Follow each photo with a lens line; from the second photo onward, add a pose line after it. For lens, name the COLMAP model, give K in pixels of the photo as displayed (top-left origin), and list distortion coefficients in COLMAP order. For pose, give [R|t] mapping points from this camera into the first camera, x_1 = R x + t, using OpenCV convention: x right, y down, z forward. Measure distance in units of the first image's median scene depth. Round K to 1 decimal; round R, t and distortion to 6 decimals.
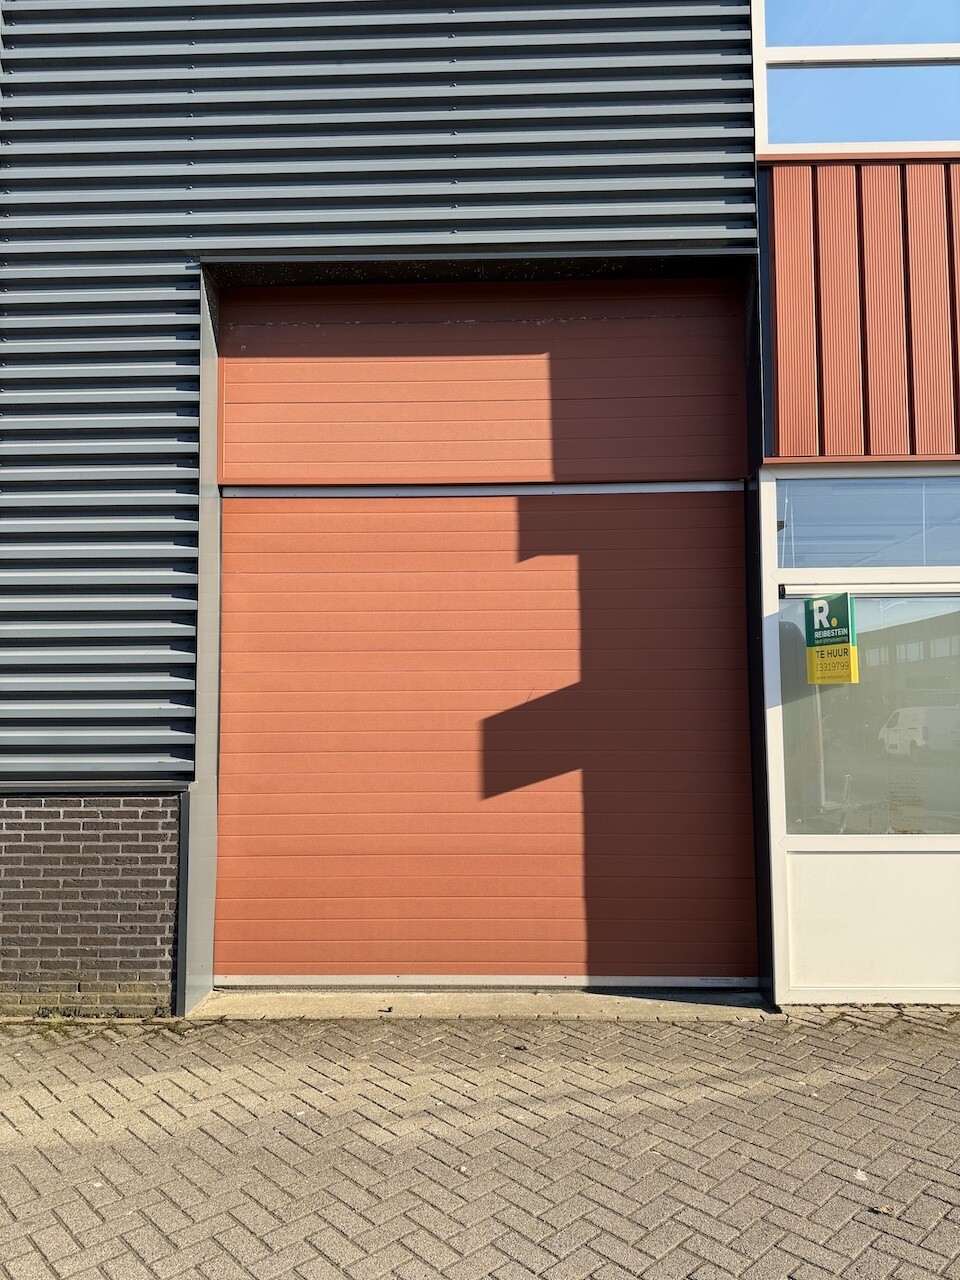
lens RADIAL K [[900.9, 0, 480.4], [0, 900.9, 644.1], [0, 0, 1]] dist [0.059942, 0.000645]
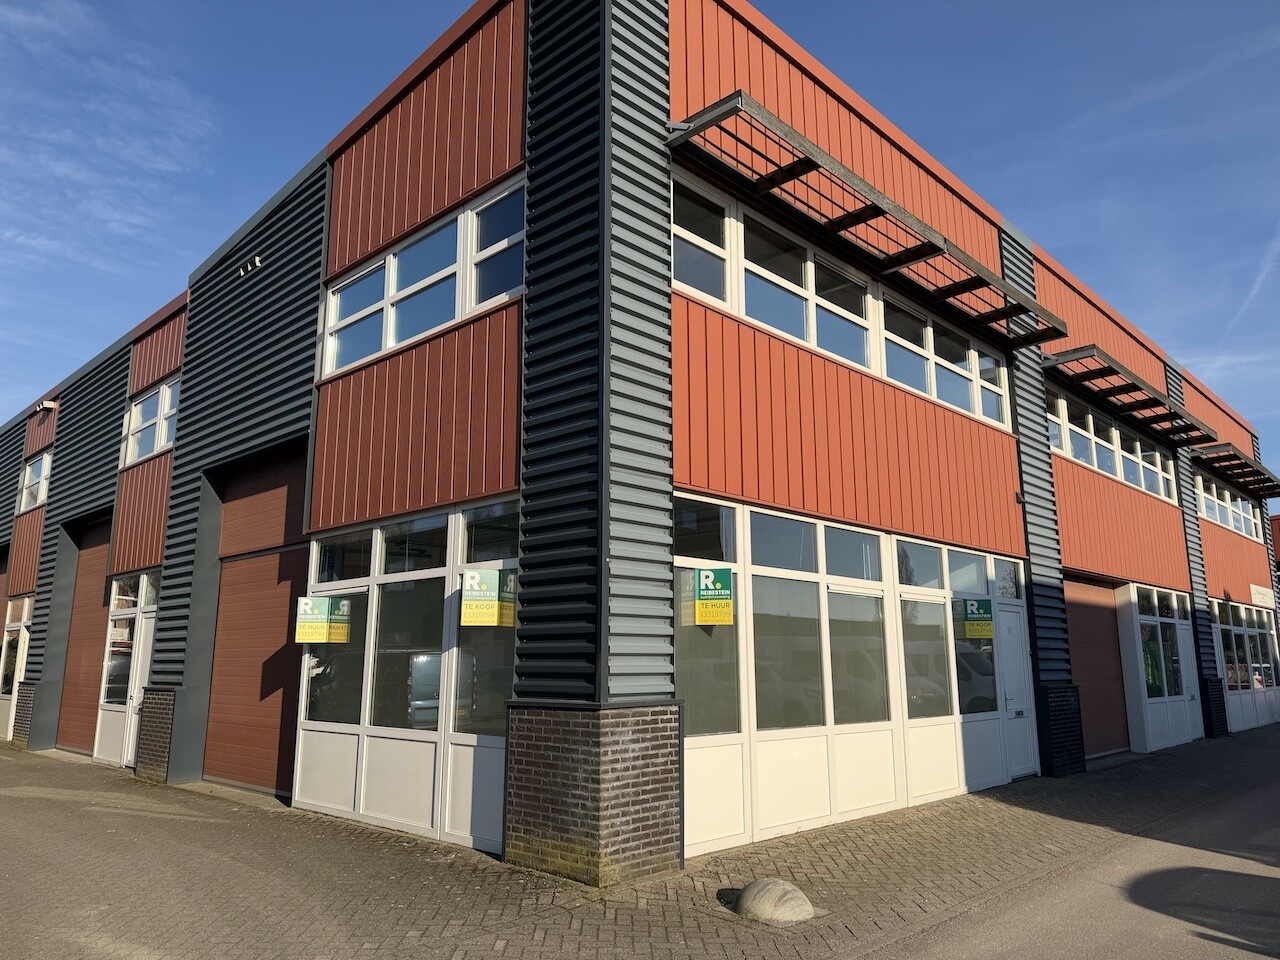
lens RADIAL K [[900.9, 0, 639.1], [0, 900.9, 478.1], [0, 0, 1]] dist [0.059942, 0.000645]
pose [[0.734770, -0.124403, -0.666812, 2.106448], [0.049228, 0.990226, -0.130496, -0.018748], [0.676528, 0.063059, 0.733712, -0.003002]]
